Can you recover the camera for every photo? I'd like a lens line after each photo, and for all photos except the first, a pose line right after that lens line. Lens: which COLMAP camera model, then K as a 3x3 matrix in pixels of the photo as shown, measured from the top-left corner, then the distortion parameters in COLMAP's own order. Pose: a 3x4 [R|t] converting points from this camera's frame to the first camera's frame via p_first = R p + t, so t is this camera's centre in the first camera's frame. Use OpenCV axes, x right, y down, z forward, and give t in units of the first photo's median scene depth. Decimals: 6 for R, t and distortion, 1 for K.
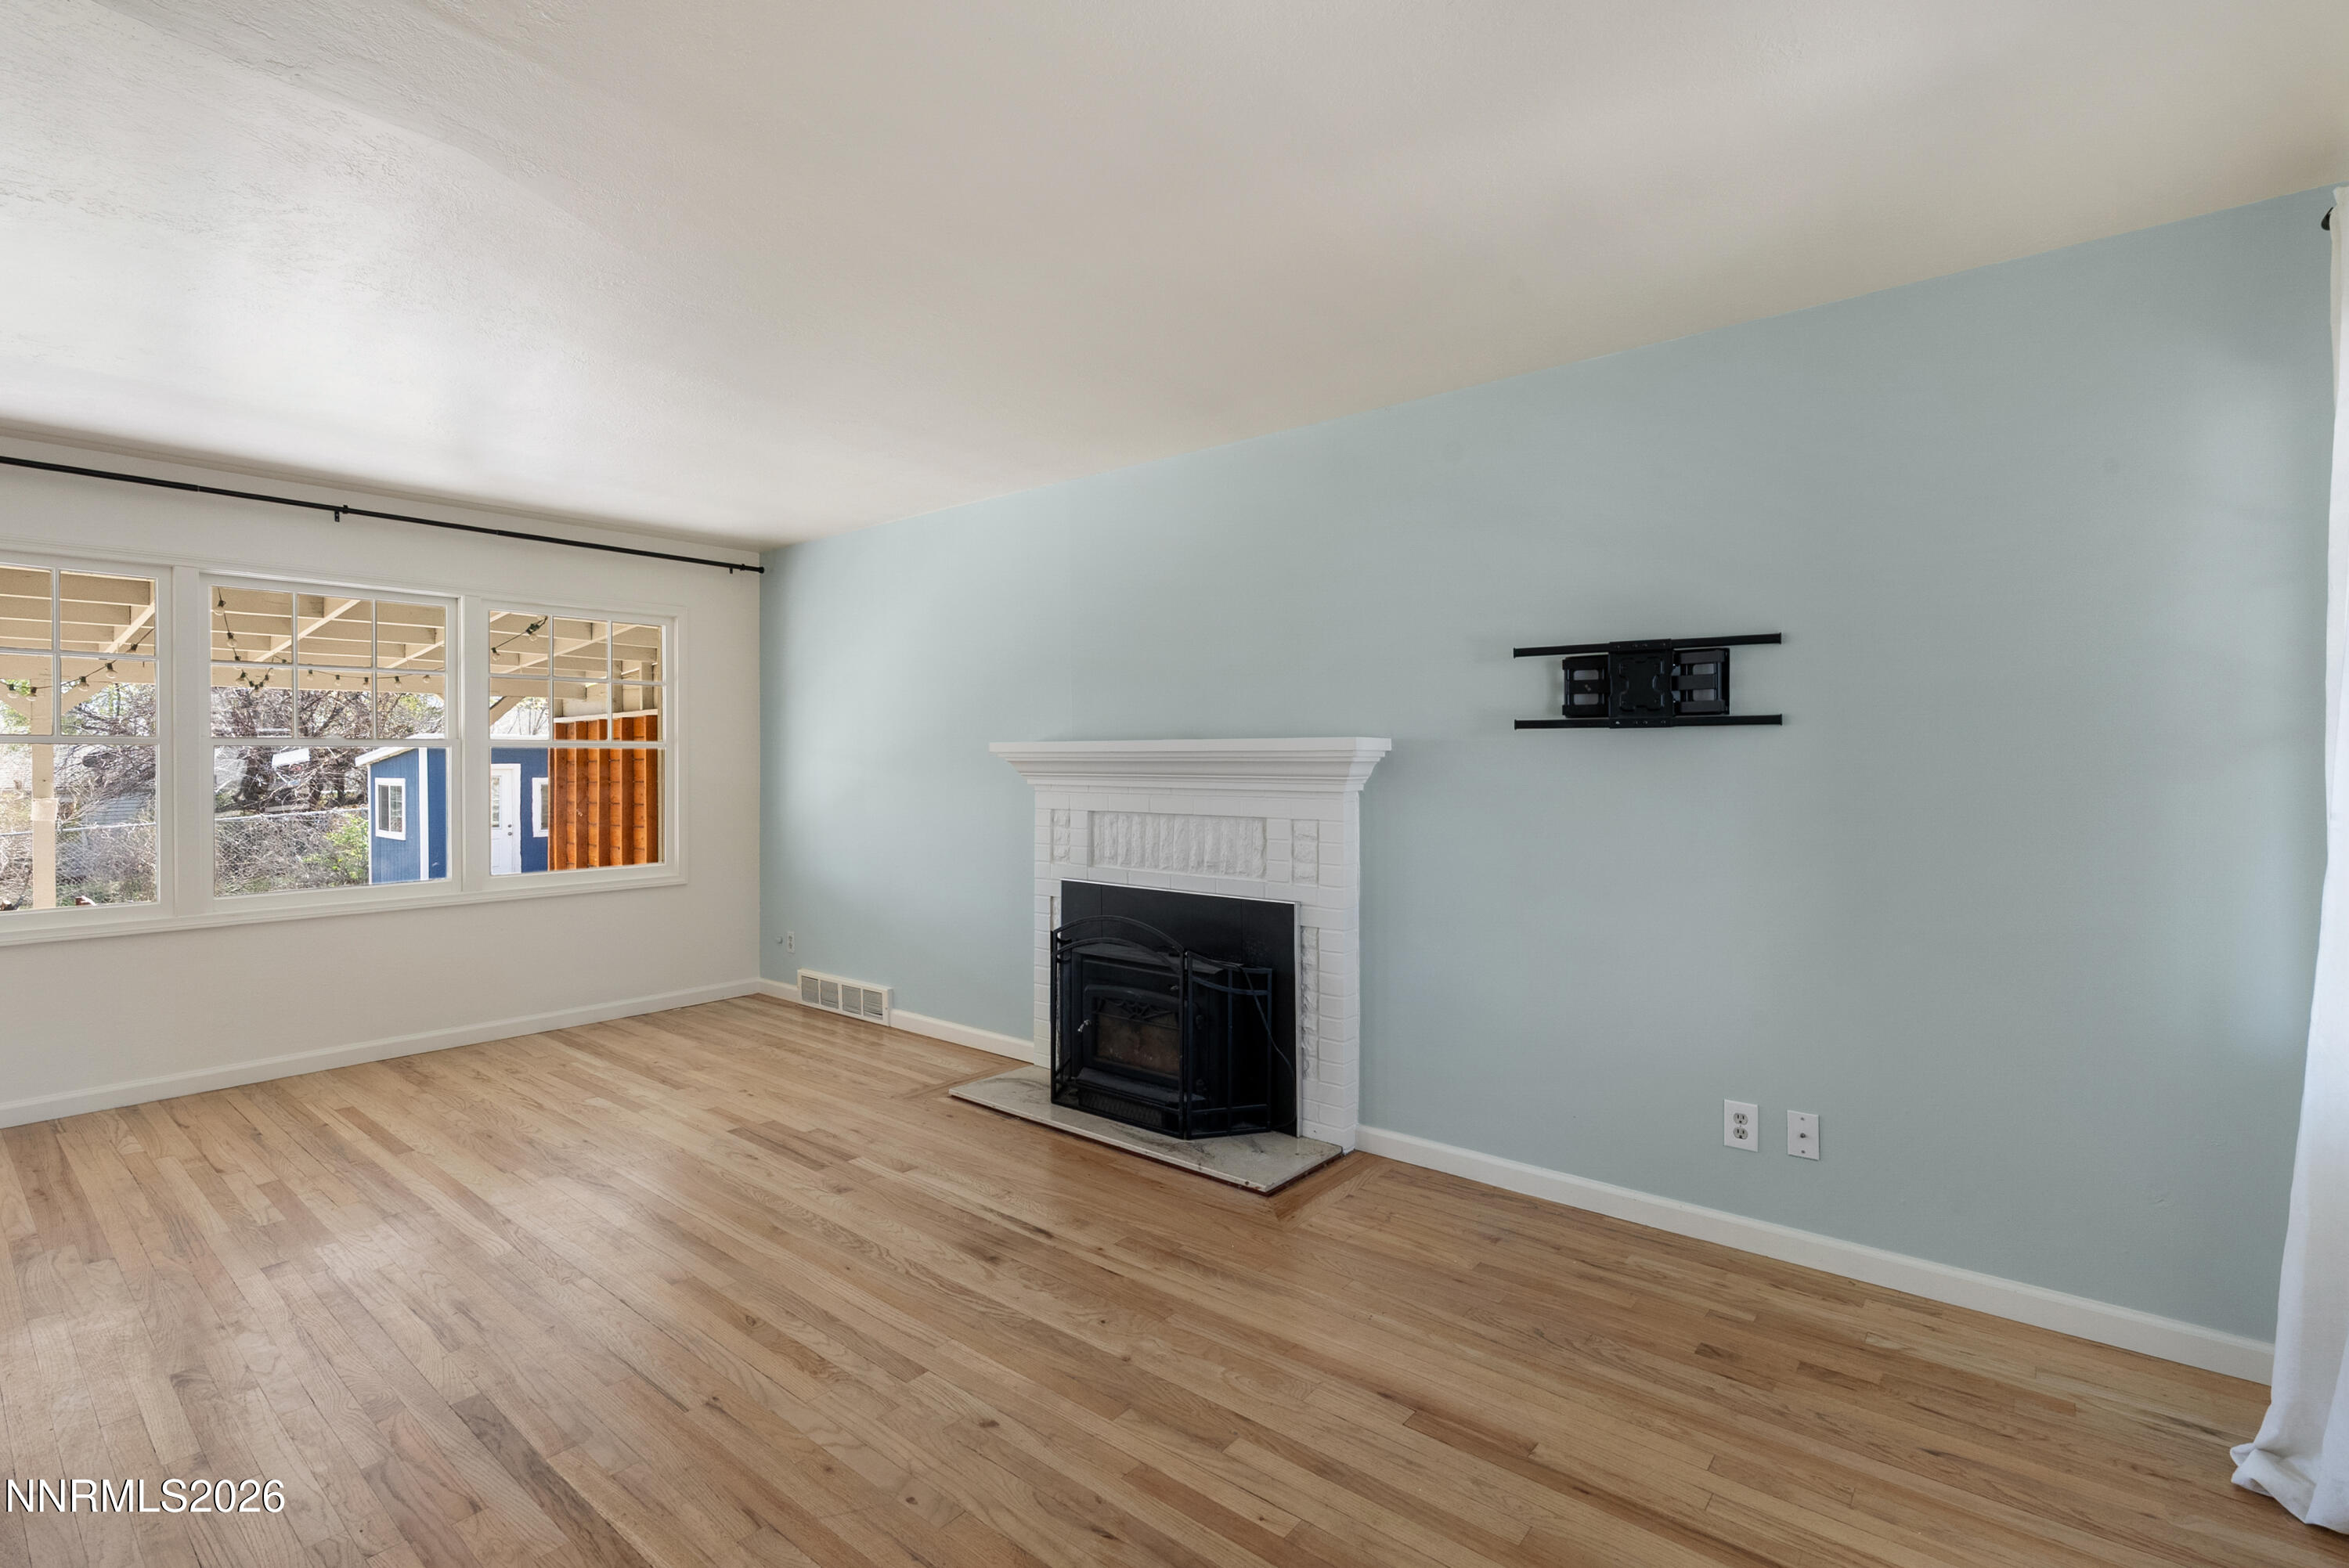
lens RADIAL K [[1078.1, 0, 1184.9], [0, 1078.1, 765.0], [0, 0, 1]] dist [-0.006066, 0.001694]
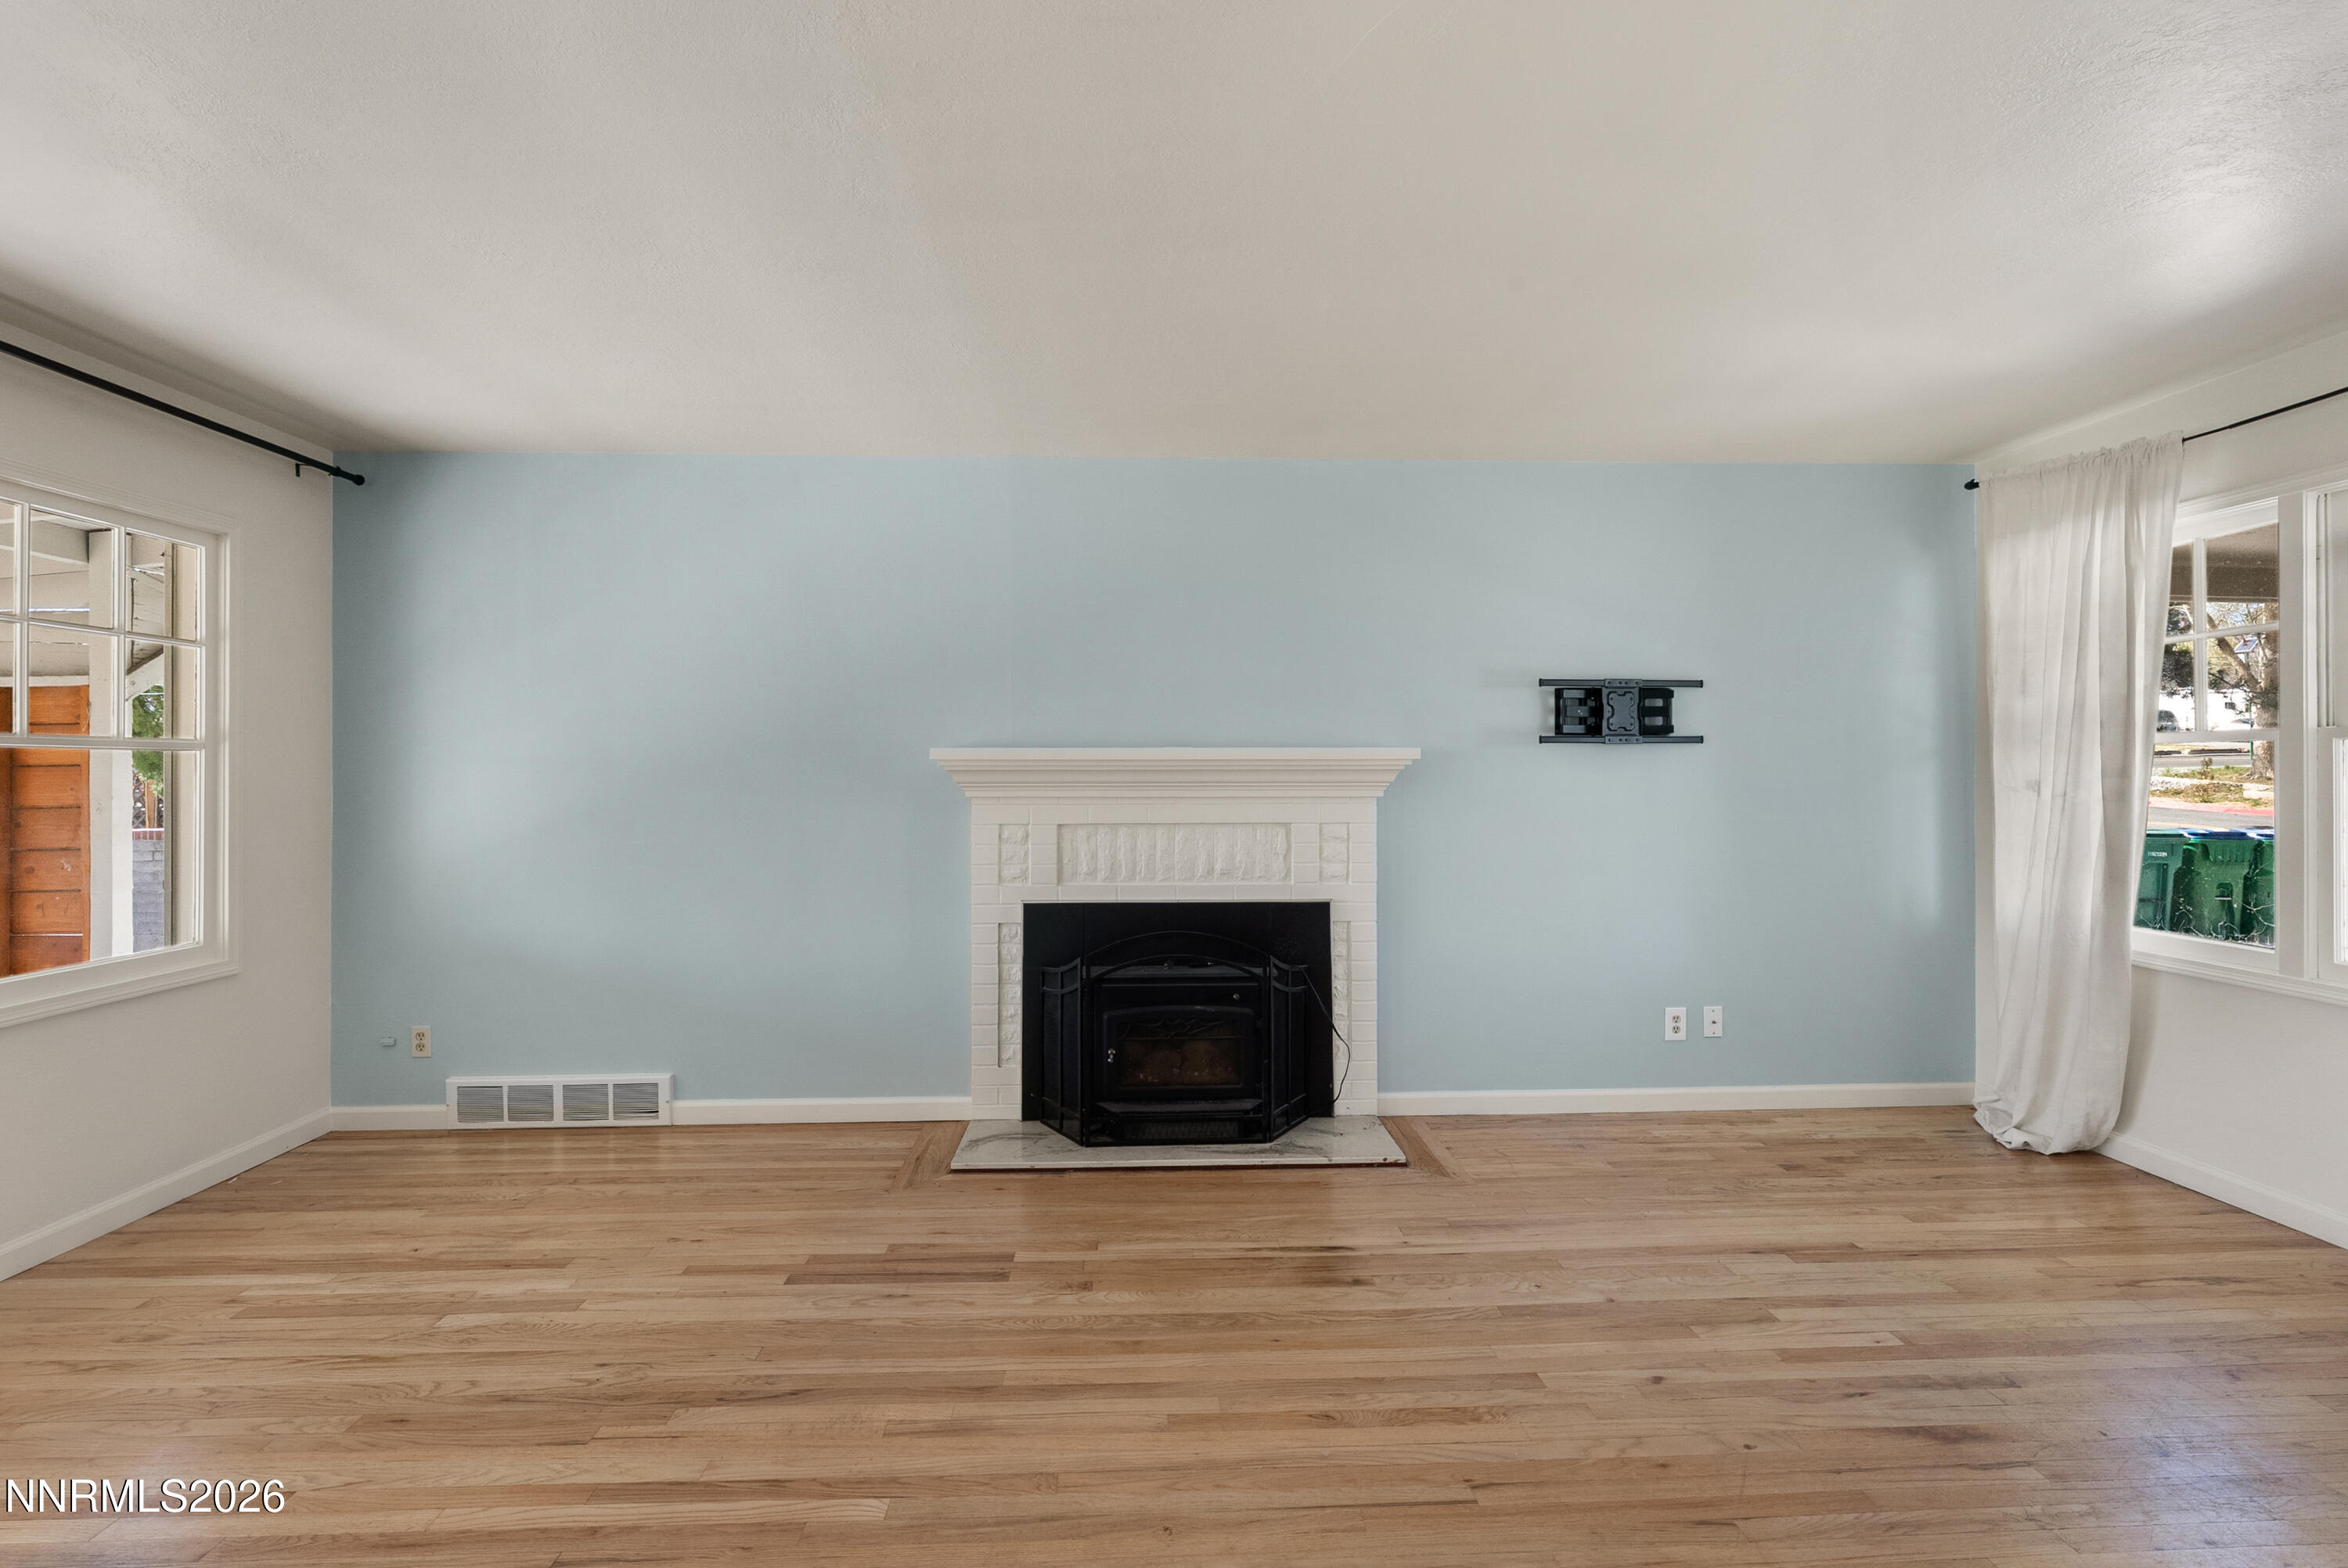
lens RADIAL K [[1077.6, 0, 1176.4], [0, 1077.6, 779.6], [0, 0, 1]] dist [-0.006066, 0.001694]
pose [[0.746869, -0.008072, 0.664923, -0.734512], [0.005431, 0.999967, 0.006040, -0.000597], [-0.664949, -0.000900, 0.746888, 0.299880]]
